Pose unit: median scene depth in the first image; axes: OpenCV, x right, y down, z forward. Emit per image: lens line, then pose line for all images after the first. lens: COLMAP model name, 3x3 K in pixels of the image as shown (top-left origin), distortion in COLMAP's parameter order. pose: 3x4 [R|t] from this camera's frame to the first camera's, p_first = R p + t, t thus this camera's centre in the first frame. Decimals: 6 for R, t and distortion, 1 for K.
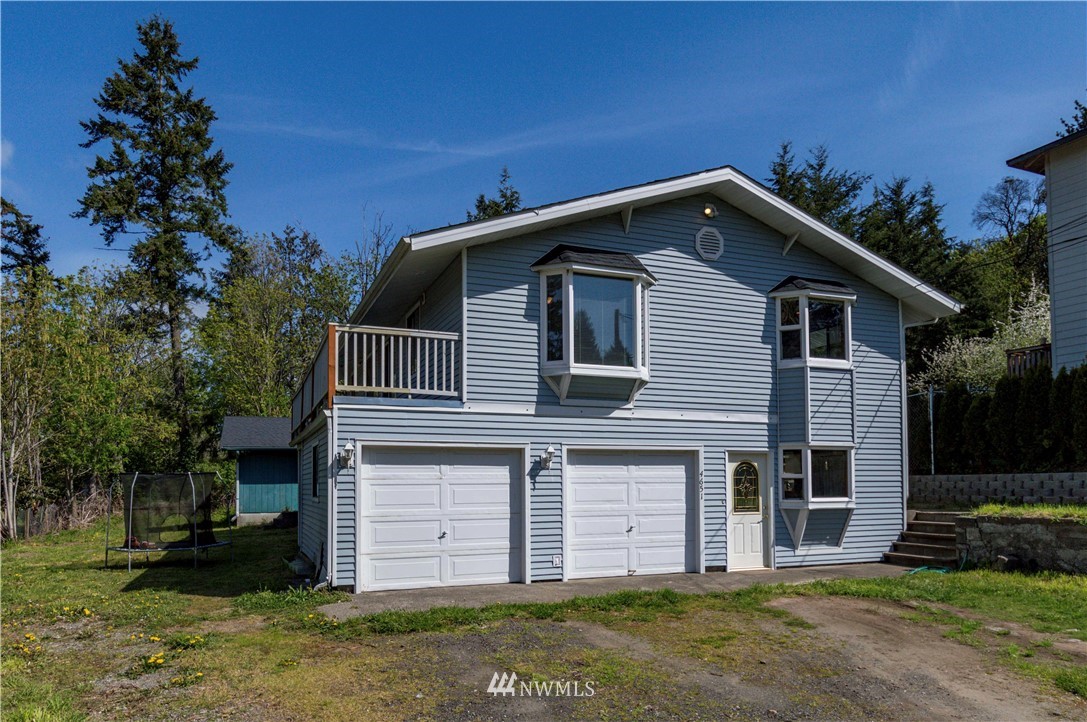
lens RADIAL K [[739.7, 0, 544.5], [0, 739.7, 456.3], [0, 0, 1]] dist [-0.000922, -0.002020]
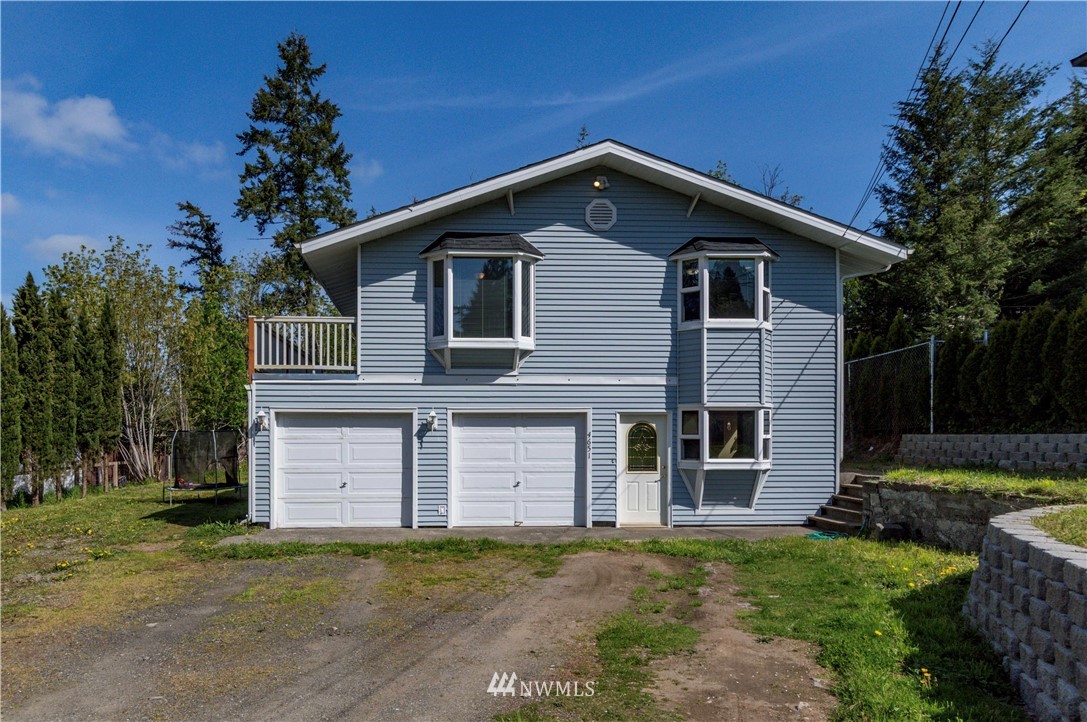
lens RADIAL K [[725.7, 0, 450.4], [0, 725.7, 431.2], [0, 0, 1]] dist [0.002493, 0.002234]
pose [[0.940840, 0.003320, -0.338833, 0.372179], [0.008438, 0.999412, 0.033223, -0.017185], [0.338745, -0.034117, 0.940260, -0.049386]]
